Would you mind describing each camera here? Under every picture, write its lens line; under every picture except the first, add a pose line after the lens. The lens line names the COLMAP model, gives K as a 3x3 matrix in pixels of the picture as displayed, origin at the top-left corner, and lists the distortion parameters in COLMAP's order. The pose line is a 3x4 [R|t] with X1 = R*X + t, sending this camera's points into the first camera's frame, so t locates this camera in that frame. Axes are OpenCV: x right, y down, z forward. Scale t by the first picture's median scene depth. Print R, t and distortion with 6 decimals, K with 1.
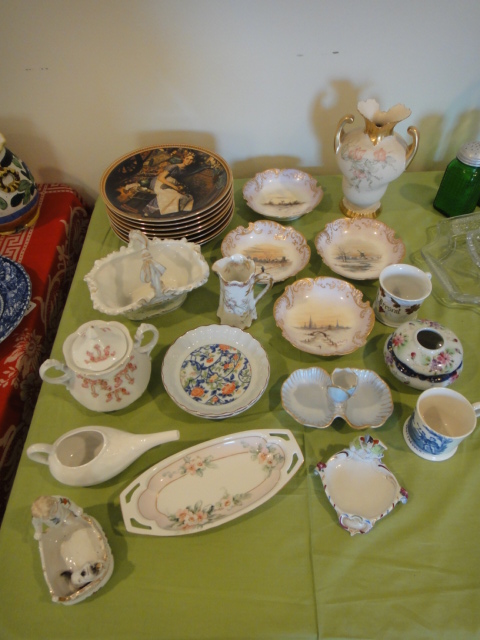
lens RADIAL K [[458.0, 0, 242.9], [0, 458.0, 316.1], [0, 0, 1]] dist [0.002277, 0.008373]
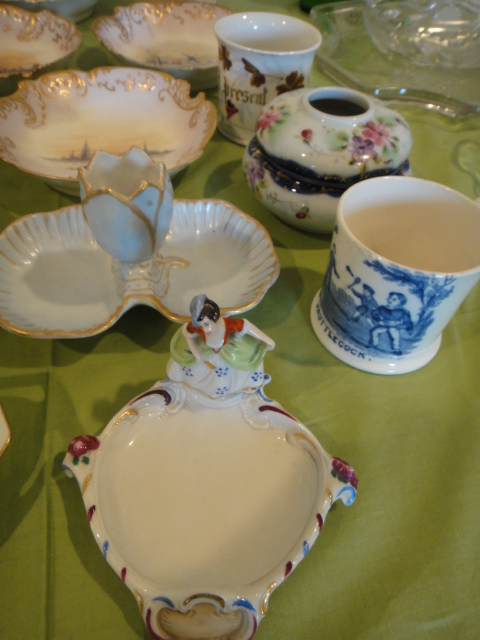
lens RADIAL K [[458.0, 0, 241.6], [0, 458.0, 322.5], [0, 0, 1]] dist [0.002277, 0.008373]
pose [[0.963703, -0.149823, 0.220973, 0.188061], [0.151941, 0.988361, 0.007480, 0.222666], [-0.219522, 0.026367, 0.975251, 0.580402]]
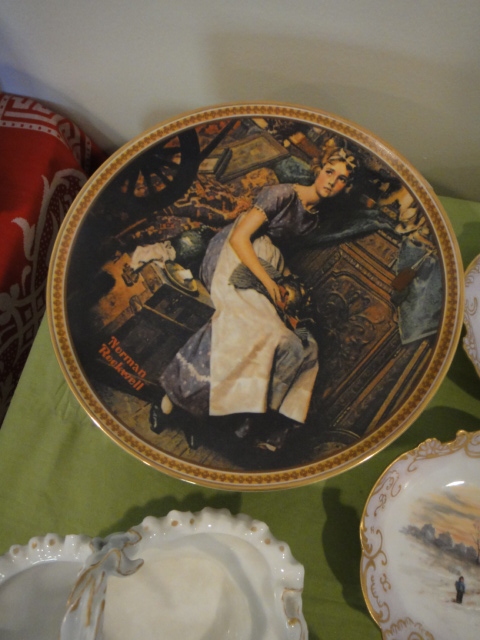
lens RADIAL K [[458.0, 0, 239.0], [0, 458.0, 319.8], [0, 0, 1]] dist [0.002277, 0.008373]
pose [[0.964721, 0.240513, -0.107083, -0.165653], [-0.179748, 0.898897, 0.399593, -0.492944], [0.192364, -0.366248, 0.910417, 0.866612]]
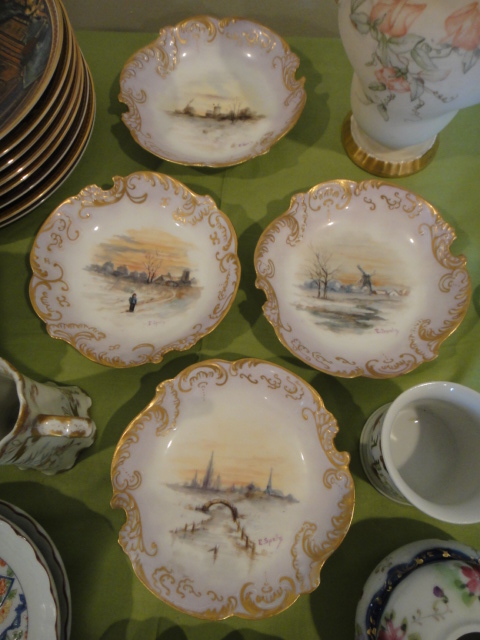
lens RADIAL K [[458.0, 0, 243.1], [0, 458.0, 320.3], [0, 0, 1]] dist [0.002277, 0.008373]
pose [[0.996085, 0.085416, -0.022799, 0.195220], [-0.071420, 0.929473, 0.361911, -0.307875], [0.052104, -0.358866, 0.931934, 0.712934]]
